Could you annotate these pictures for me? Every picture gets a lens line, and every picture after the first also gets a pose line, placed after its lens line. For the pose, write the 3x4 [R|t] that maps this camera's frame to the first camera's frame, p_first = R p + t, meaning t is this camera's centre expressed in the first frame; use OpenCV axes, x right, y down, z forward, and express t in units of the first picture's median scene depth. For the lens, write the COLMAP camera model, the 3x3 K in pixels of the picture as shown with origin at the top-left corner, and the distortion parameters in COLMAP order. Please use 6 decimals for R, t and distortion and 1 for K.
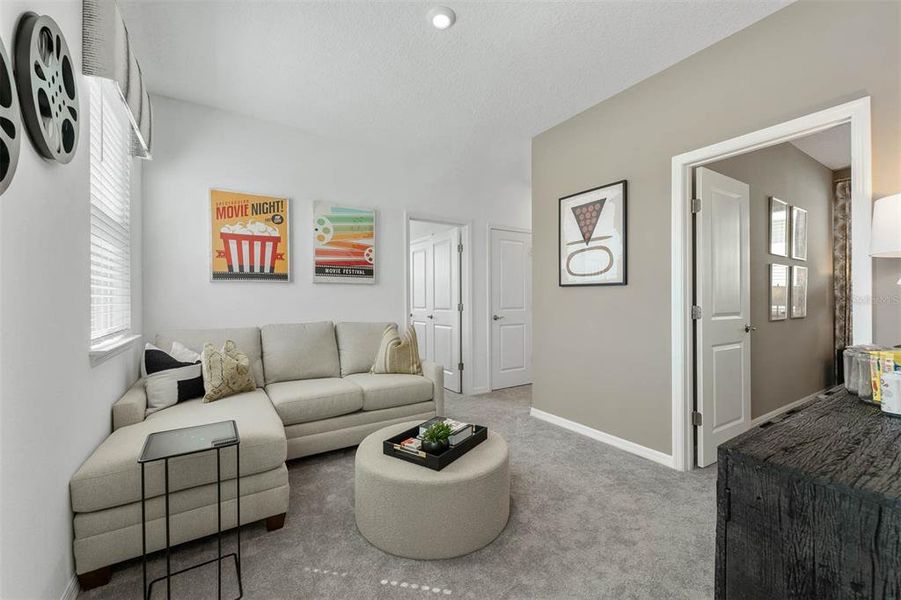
lens RADIAL K [[366.8, 0, 451.2], [0, 366.8, 302.6], [0, 0, 1]] dist [-0.002183, -0.000298]
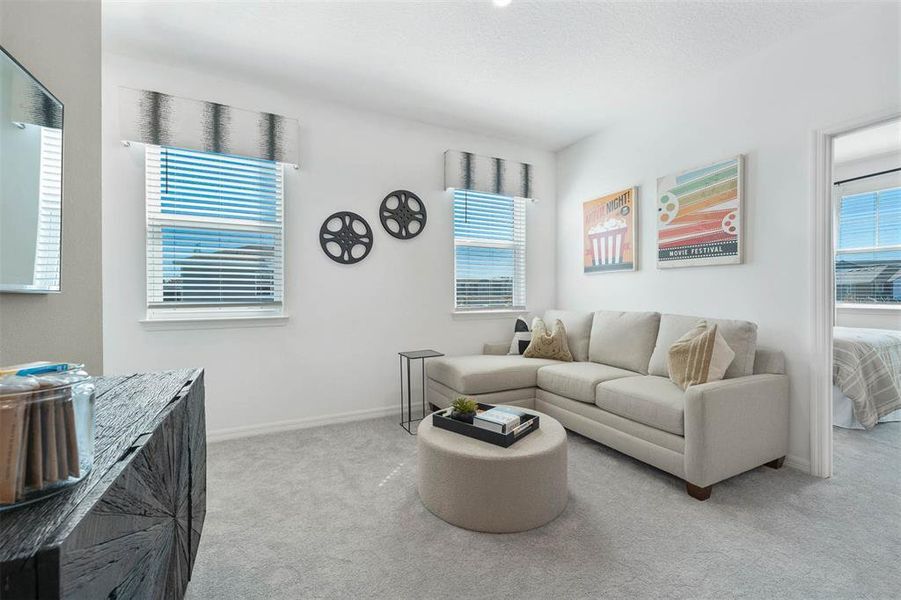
lens RADIAL K [[366.8, 0, 451.8], [0, 366.8, 296.2], [0, 0, 1]] dist [-0.002183, -0.000298]
pose [[-0.106027, 0.011281, -0.994299, 0.582846], [-0.001638, 0.999932, 0.011520, 0.003883], [0.994362, 0.002850, -0.106001, 0.589223]]
